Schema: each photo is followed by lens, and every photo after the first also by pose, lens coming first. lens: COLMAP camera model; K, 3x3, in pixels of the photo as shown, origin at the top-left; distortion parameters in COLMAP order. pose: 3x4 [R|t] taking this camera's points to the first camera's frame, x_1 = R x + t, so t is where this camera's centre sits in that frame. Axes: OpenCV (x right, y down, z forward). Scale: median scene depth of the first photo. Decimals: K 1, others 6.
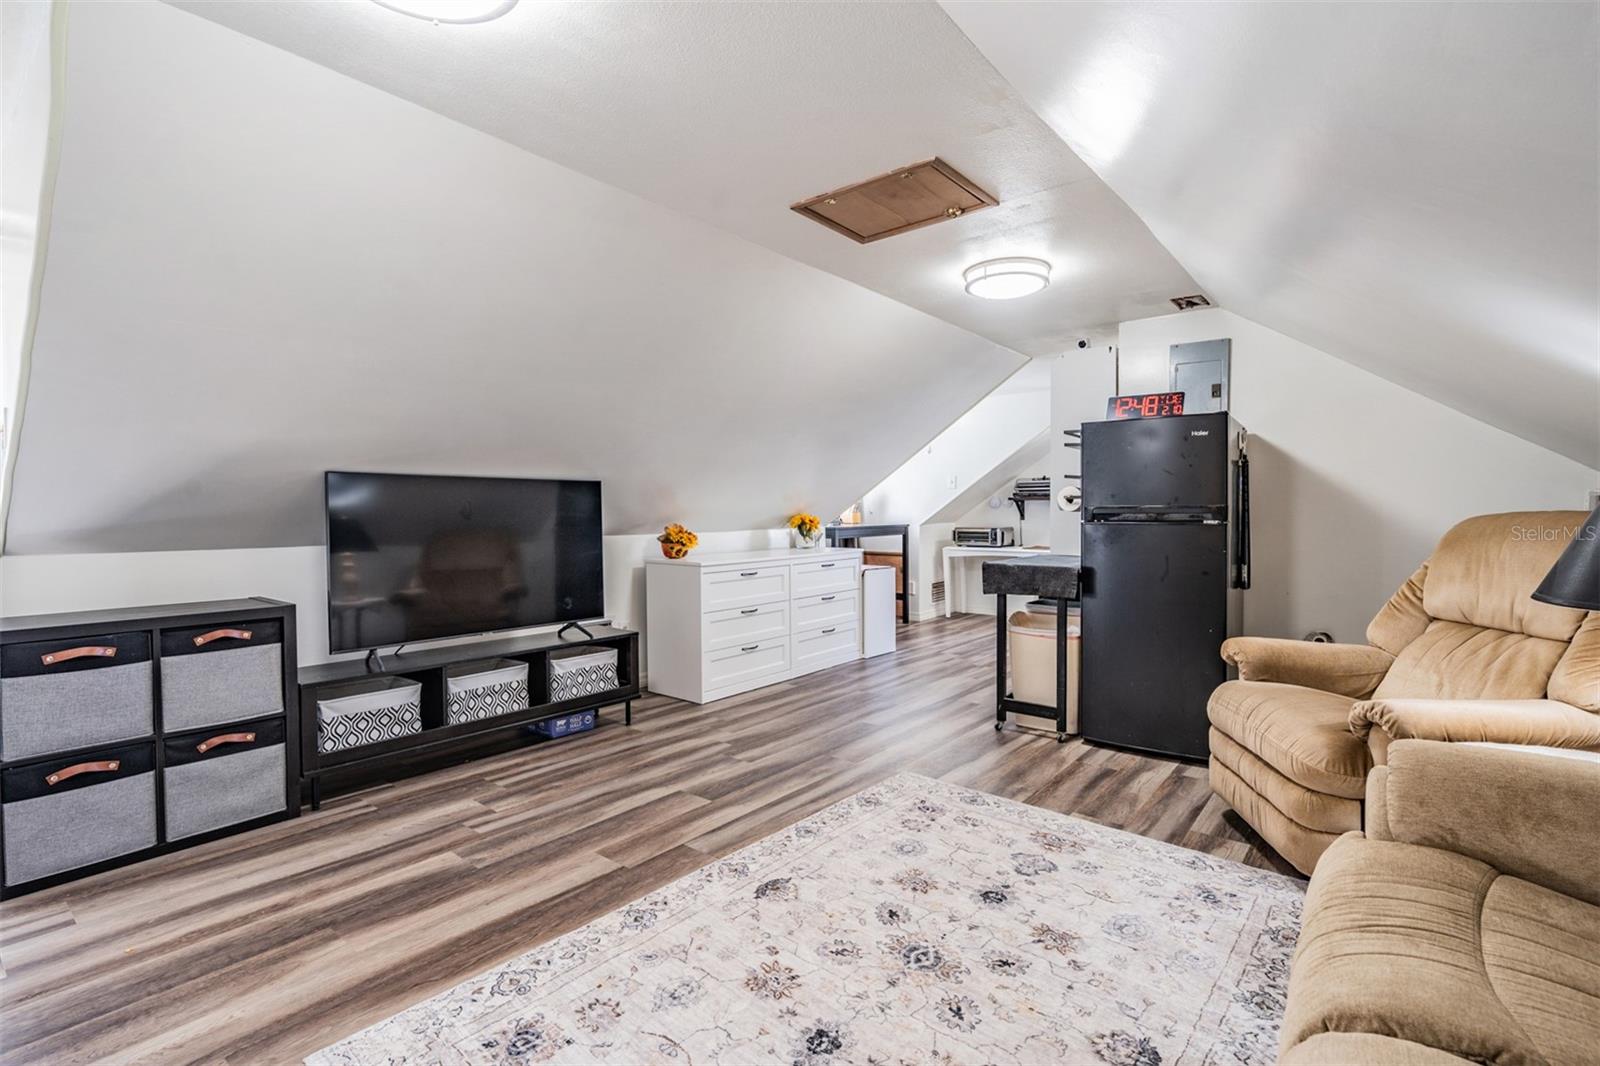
lens RADIAL K [[732.1, 0, 813.0], [0, 732.1, 526.1], [0, 0, 1]] dist [0.003028, -0.001070]
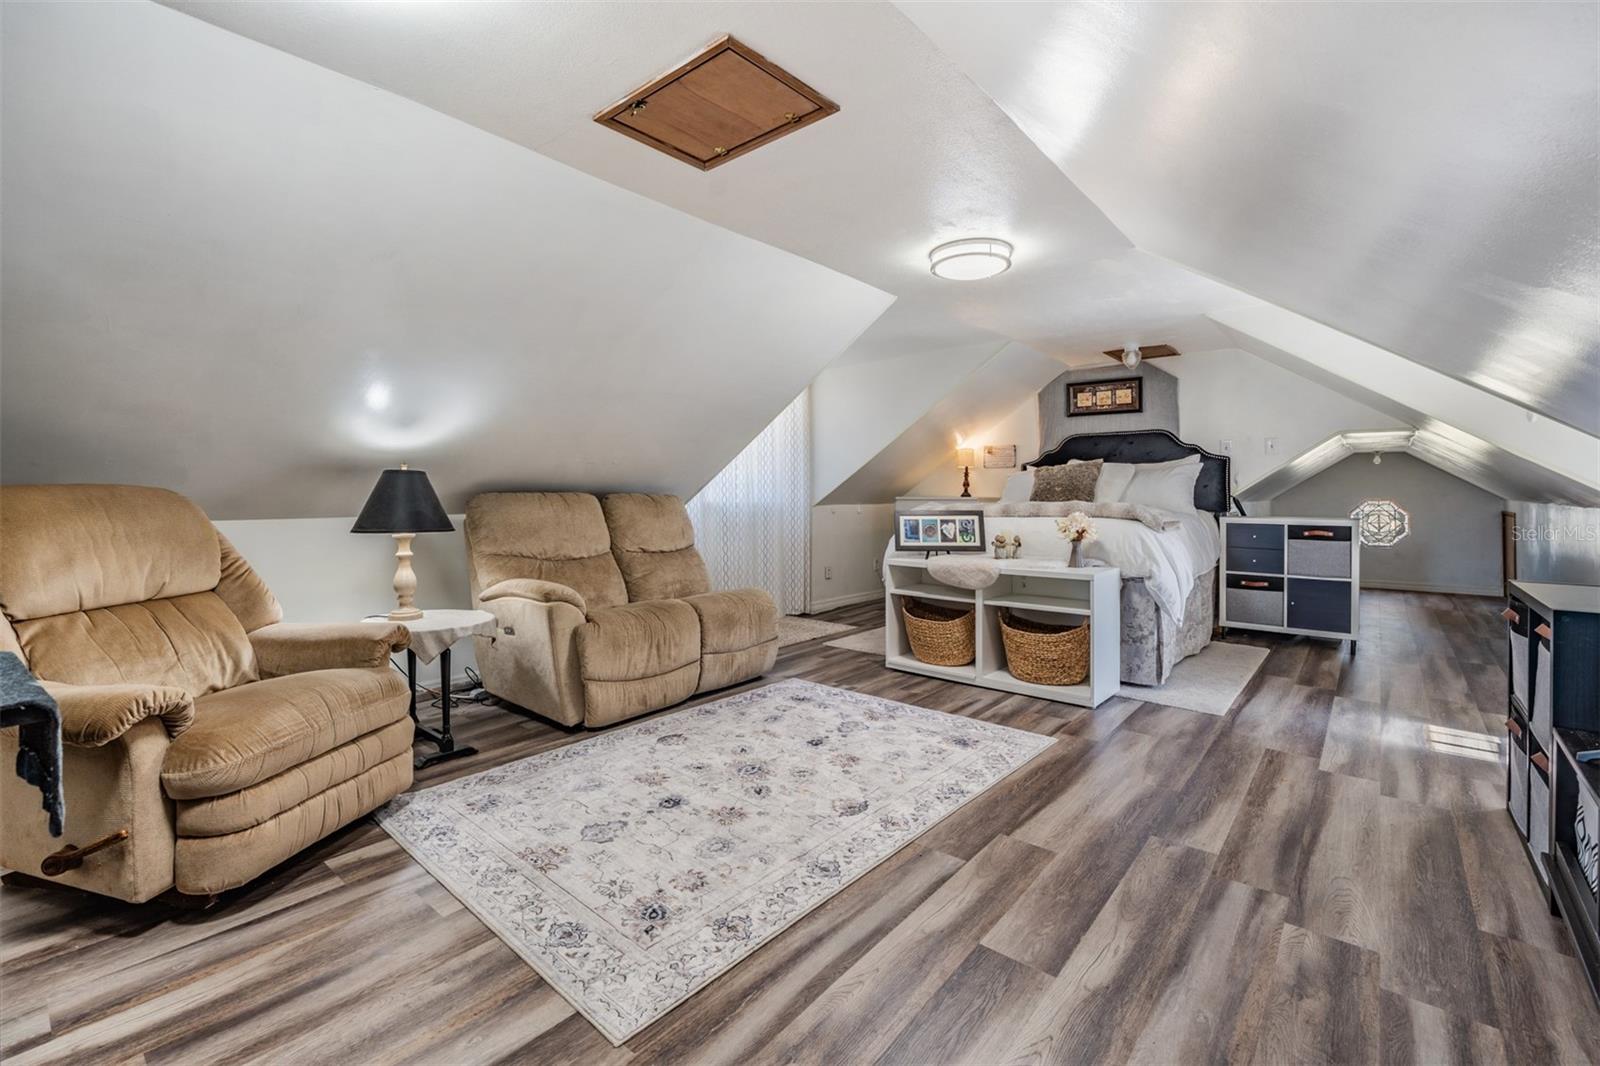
lens RADIAL K [[698.1, 0, 810.5], [0, 698.1, 531.6], [0, 0, 1]] dist [0.000525, 0.000486]
pose [[-0.999850, 0.002777, 0.017108, -0.005234], [0.004190, 0.996533, 0.083094, -0.030285], [-0.016818, 0.083154, -0.996395, 1.841601]]
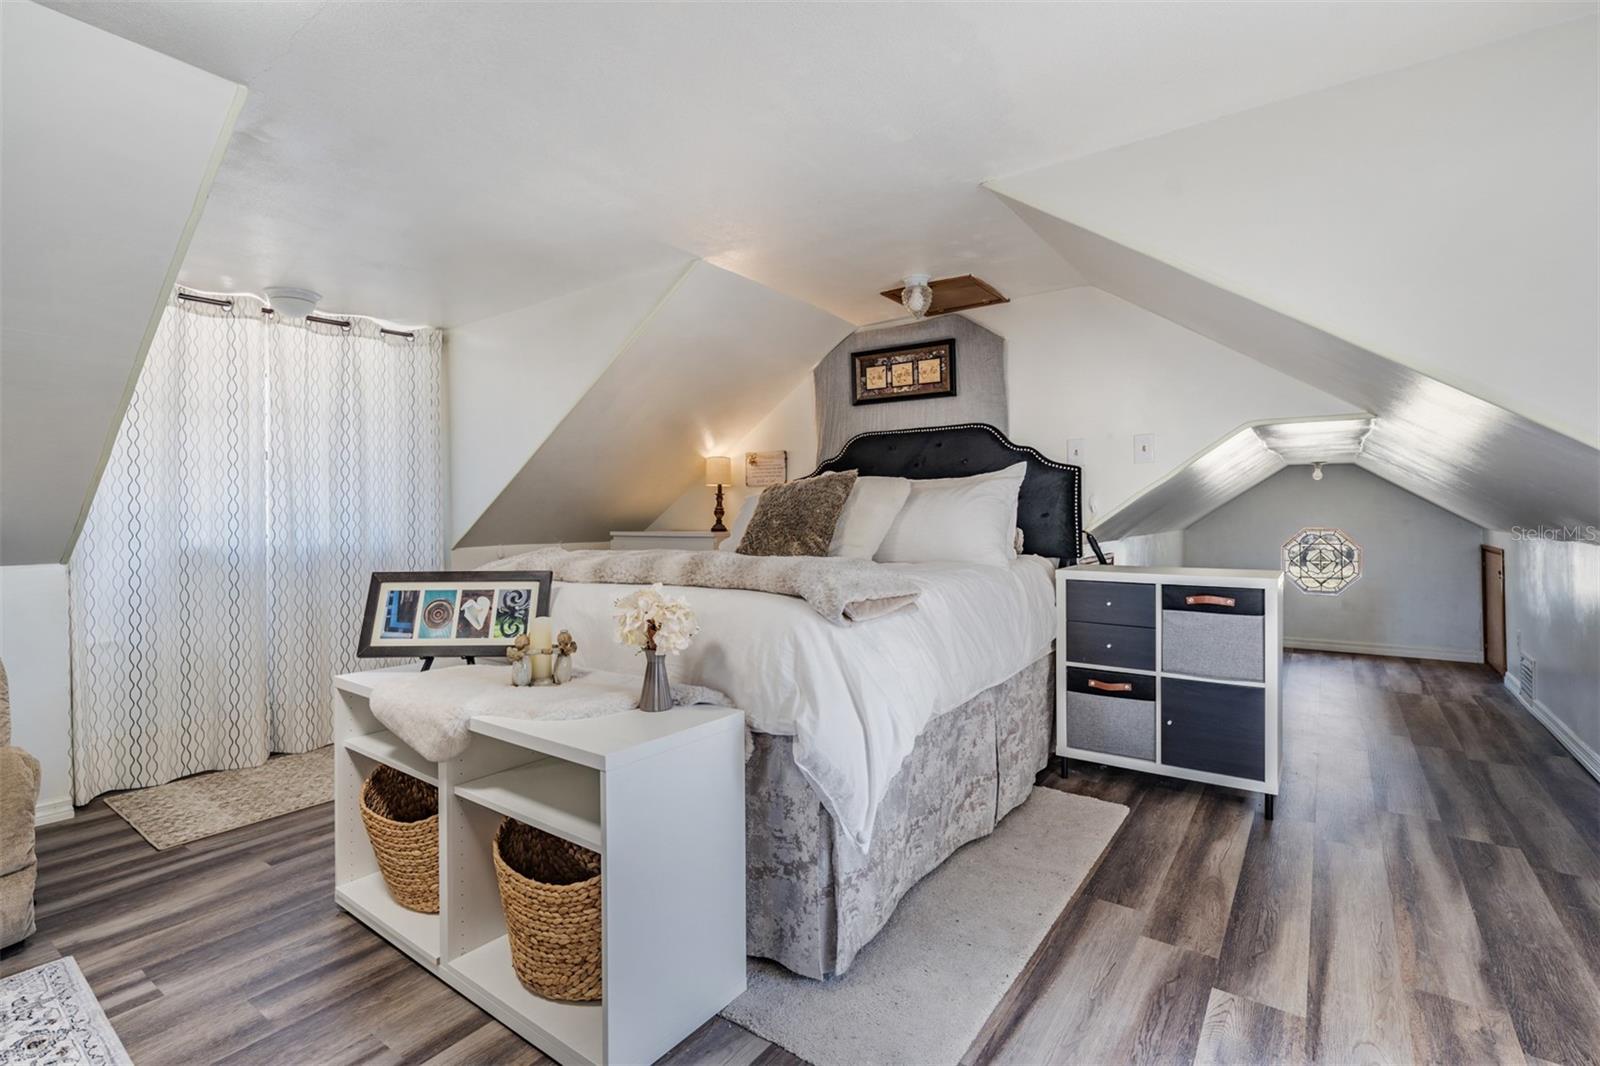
lens RADIAL K [[732.1, 0, 820.9], [0, 732.1, 558.0], [0, 0, 1]] dist [0.003028, -0.001070]
pose [[-0.998143, 0.012597, -0.059603, -0.691723], [0.007380, 0.996185, 0.086956, -0.028107], [0.060471, 0.086355, -0.994428, 1.001394]]
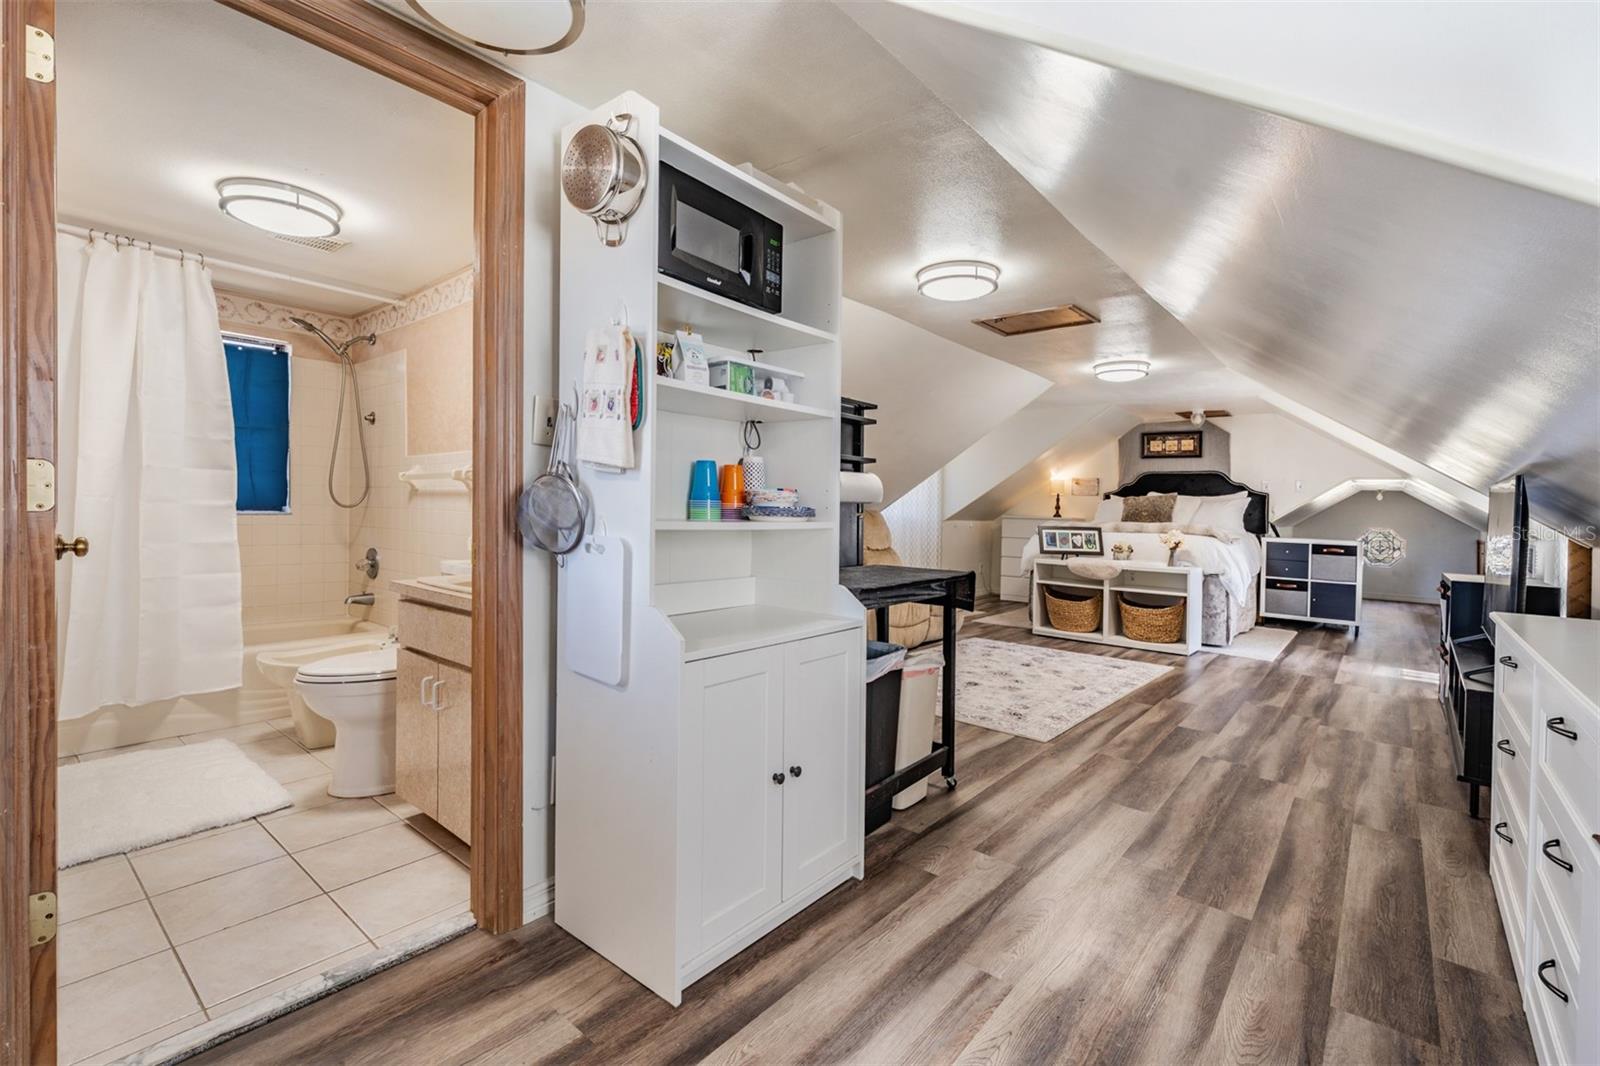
lens RADIAL K [[718.7, 0, 795.5], [0, 718.7, 540.4], [0, 0, 1]] dist [-0.003389, 0.000534]
pose [[-0.999397, -0.023801, 0.025271, 0.633199], [-0.021915, 0.997131, 0.072458, -0.053150], [-0.026923, 0.071860, -0.997051, 2.712874]]
